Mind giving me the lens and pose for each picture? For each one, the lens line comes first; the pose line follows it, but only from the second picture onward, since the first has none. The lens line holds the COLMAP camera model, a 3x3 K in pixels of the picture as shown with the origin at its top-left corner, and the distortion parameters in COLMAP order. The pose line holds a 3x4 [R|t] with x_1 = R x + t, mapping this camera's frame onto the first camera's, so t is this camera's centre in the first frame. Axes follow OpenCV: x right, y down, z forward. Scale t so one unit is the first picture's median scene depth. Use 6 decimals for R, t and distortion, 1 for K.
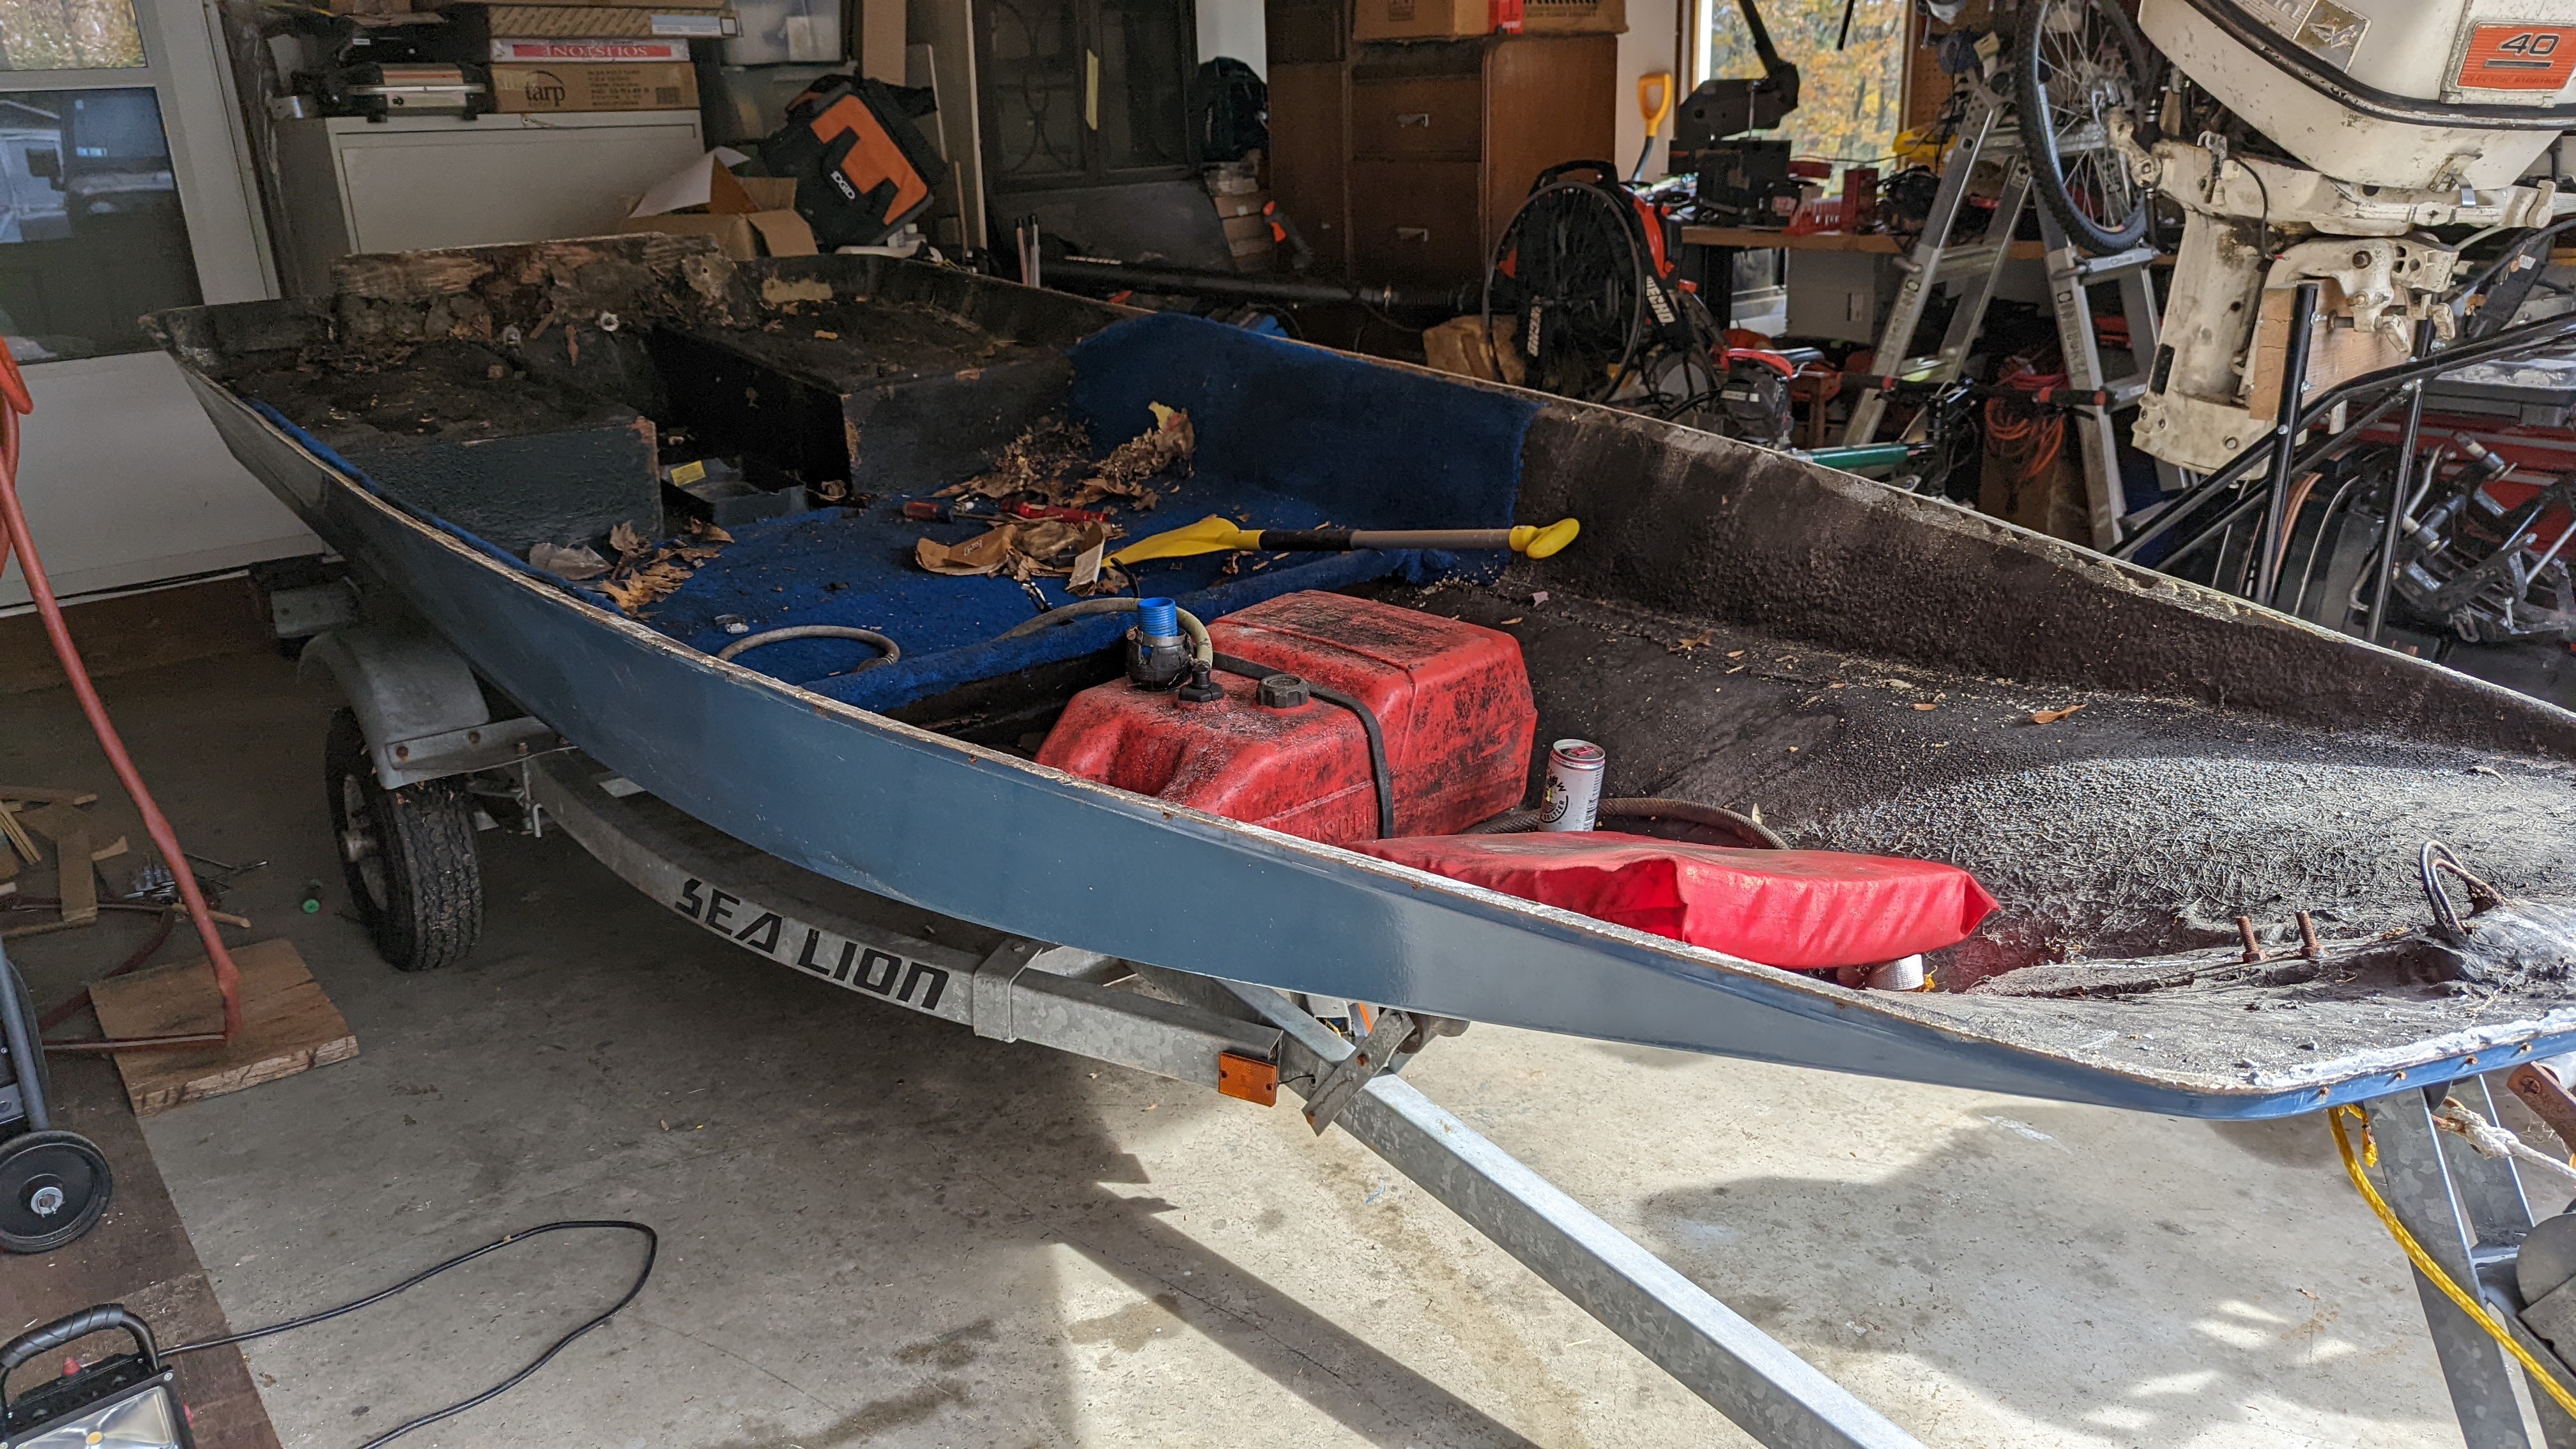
lens RADIAL K [[1843.0, 0, 1226.9], [0, 1843.0, 727.3], [0, 0, 1]] dist [0.031380, -0.024755]
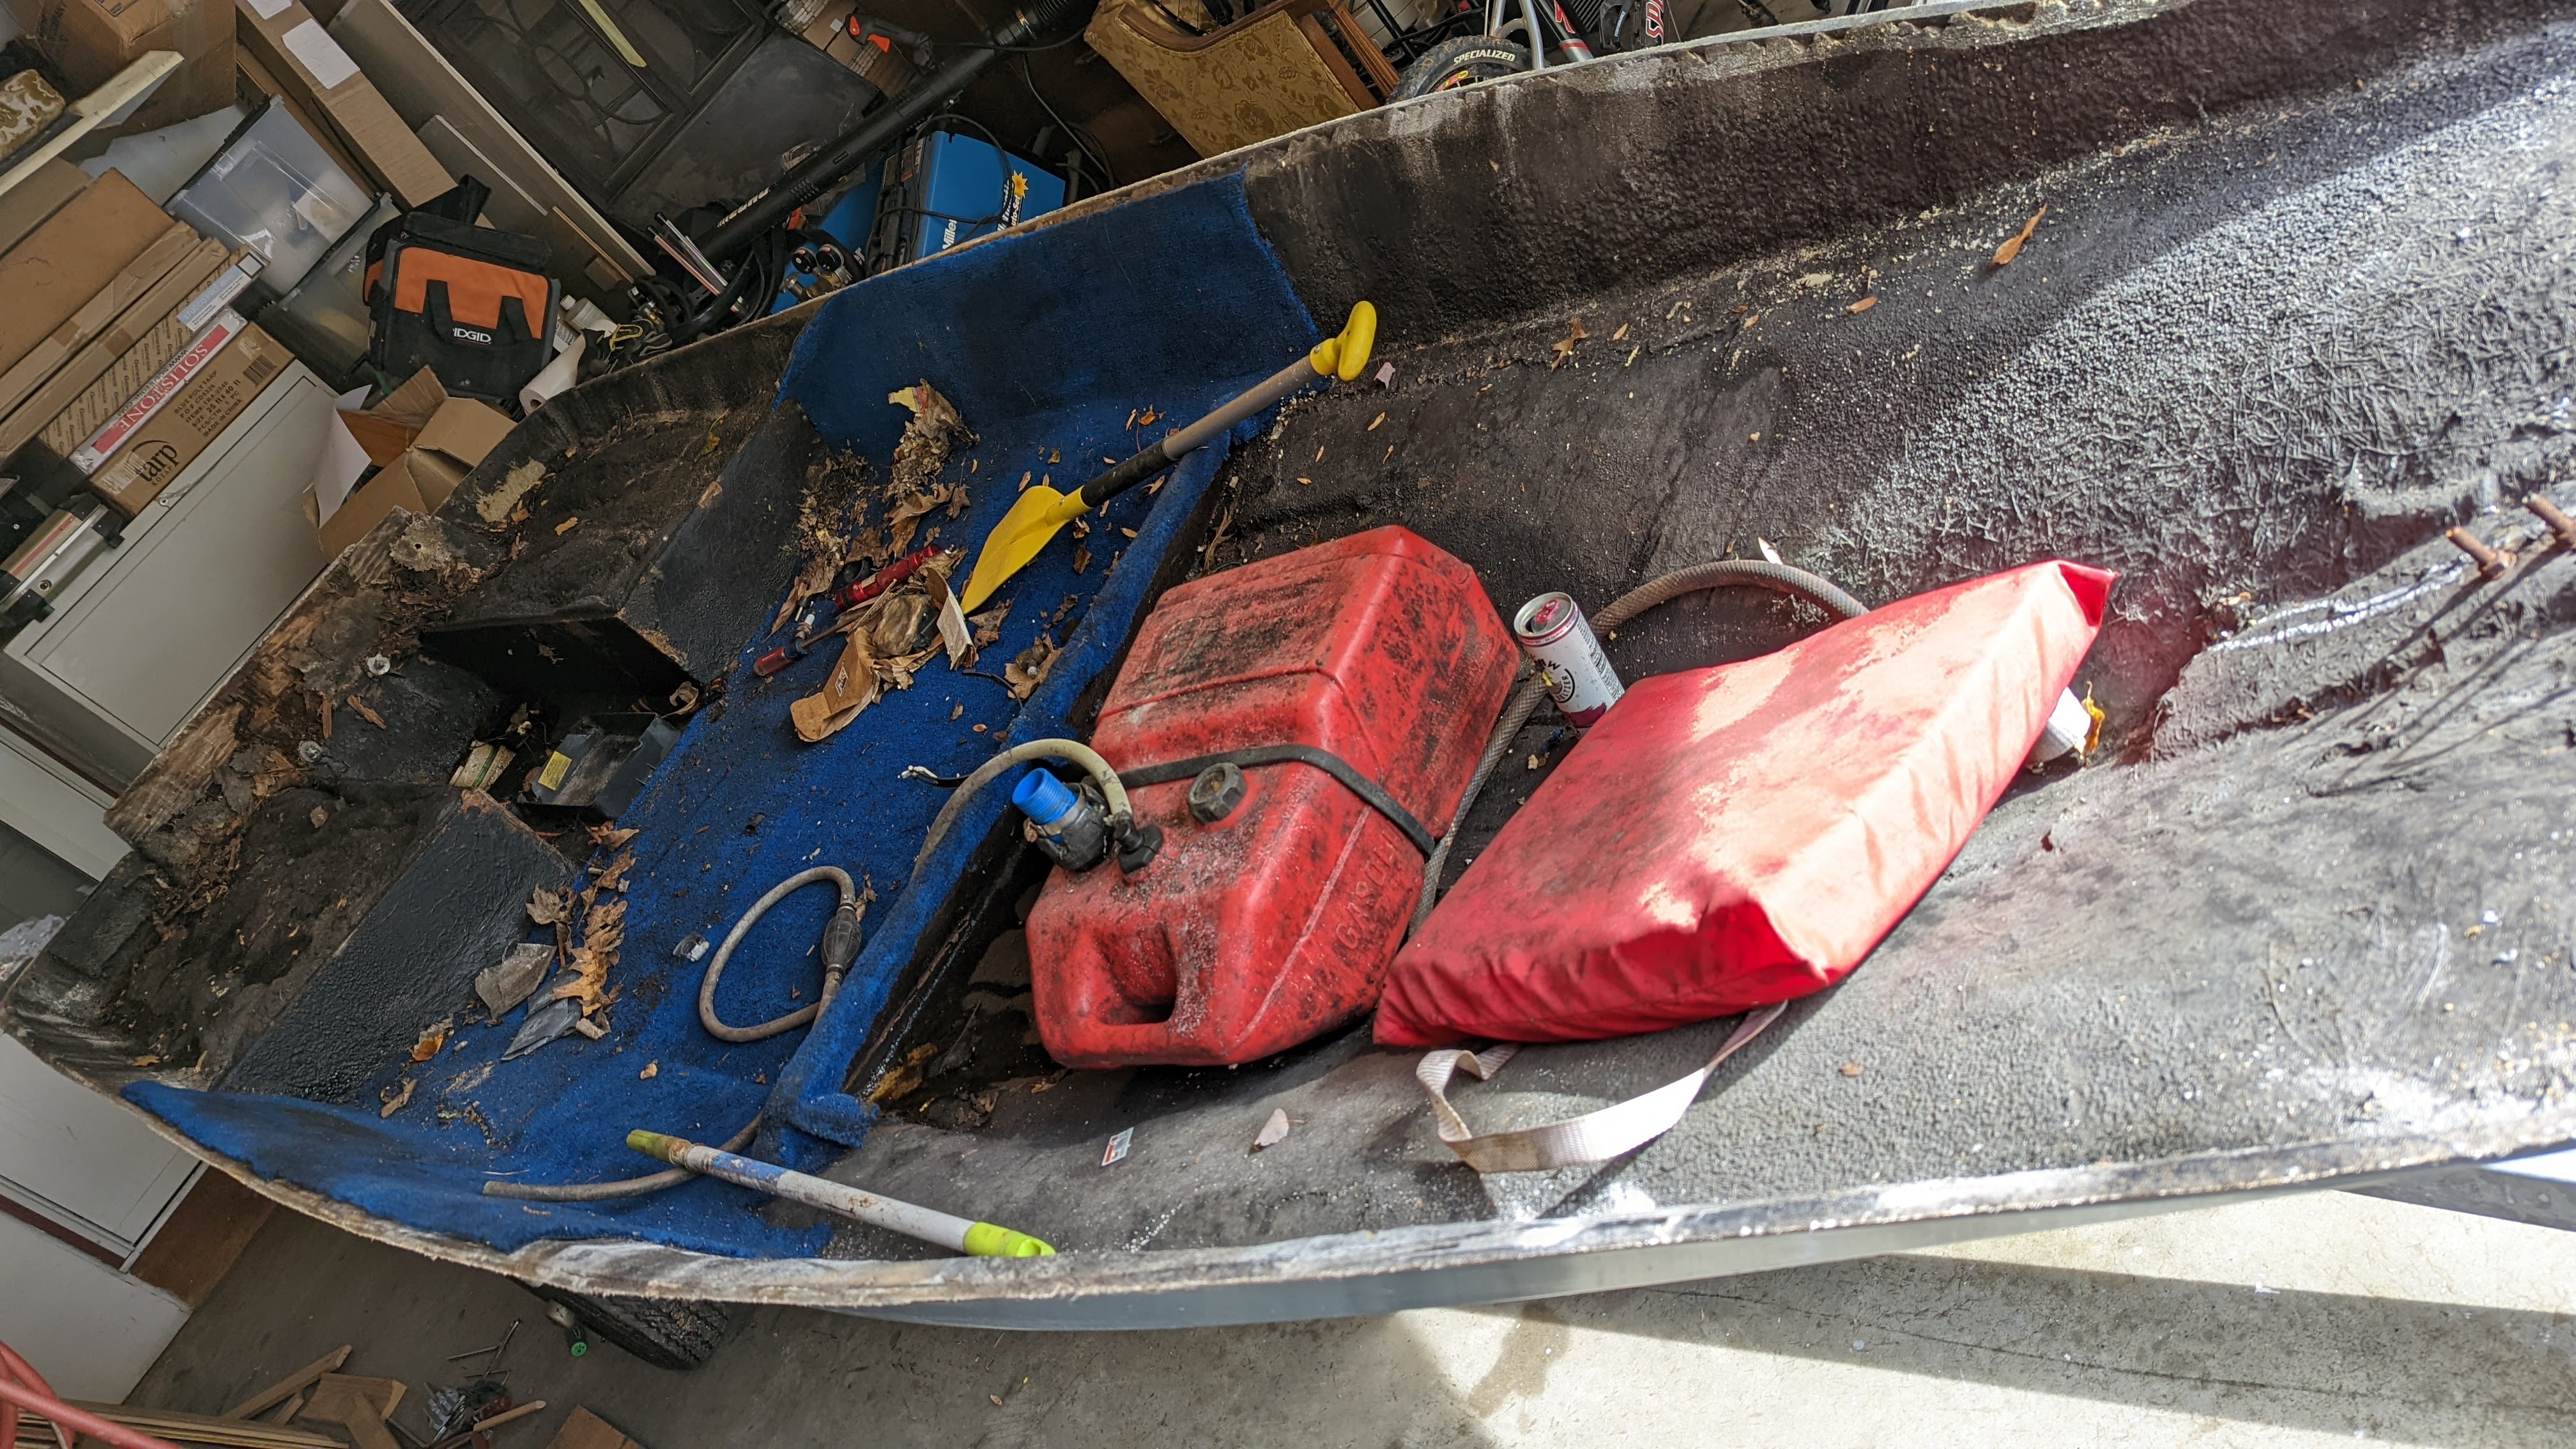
lens RADIAL K [[1807.6, 0, 1250.3], [0, 1807.6, 744.7], [0, 0, 1]] dist [0.051595, -0.057014]
pose [[0.780942, -0.613278, -0.118405, 0.123867], [0.623943, 0.757250, 0.193051, -0.149040], [-0.028732, -0.224640, 0.974018, 0.174833]]
